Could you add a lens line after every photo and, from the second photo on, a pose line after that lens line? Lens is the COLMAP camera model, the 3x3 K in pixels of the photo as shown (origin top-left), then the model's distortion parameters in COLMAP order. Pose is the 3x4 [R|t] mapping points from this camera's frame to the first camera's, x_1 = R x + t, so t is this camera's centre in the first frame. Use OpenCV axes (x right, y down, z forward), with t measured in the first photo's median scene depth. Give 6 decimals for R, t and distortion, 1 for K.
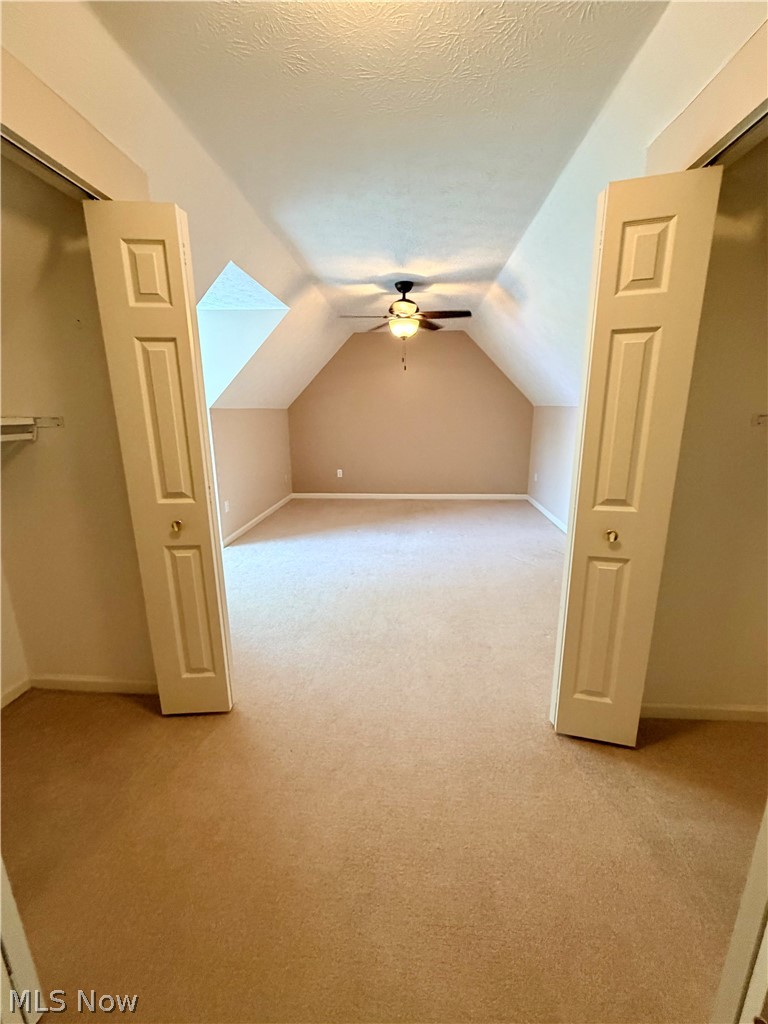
lens RADIAL K [[413.4, 0, 388.3], [0, 413.4, 510.4], [0, 0, 1]] dist [0.005787, 0.000334]
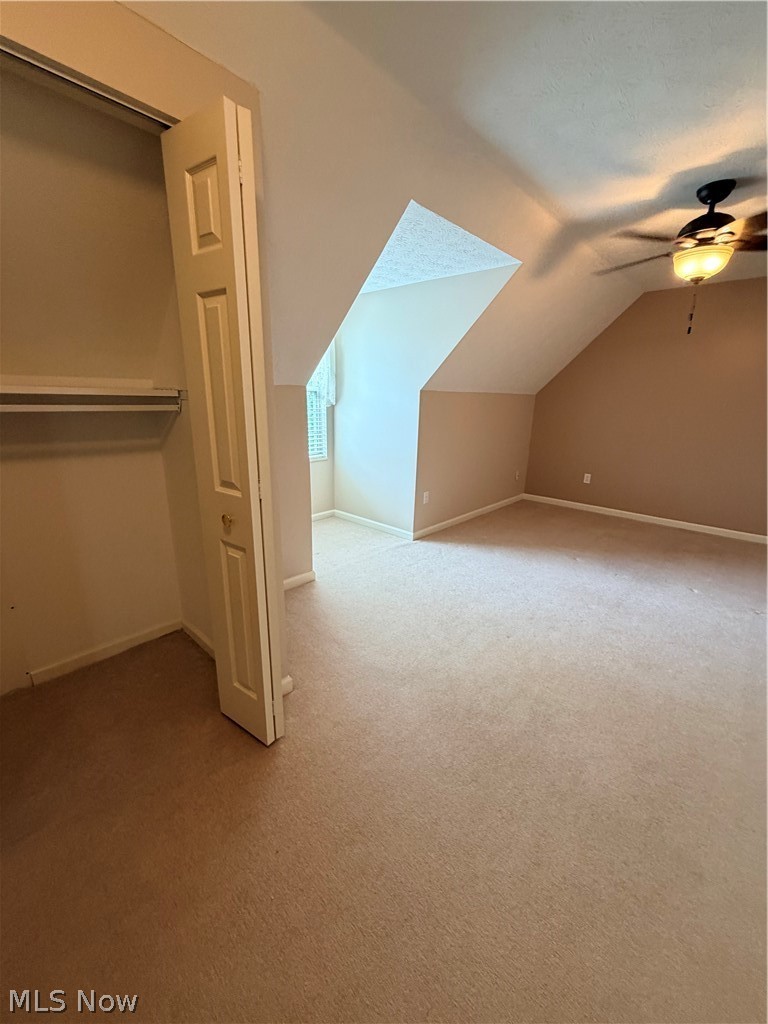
lens RADIAL K [[413.4, 0, 382.1], [0, 413.4, 509.3], [0, 0, 1]] dist [0.005787, 0.000334]
pose [[0.777653, 0.190838, -0.599030, 0.151995], [-0.176381, 0.980776, 0.083478, -0.070931], [0.603445, 0.040741, 0.796363, 0.327312]]
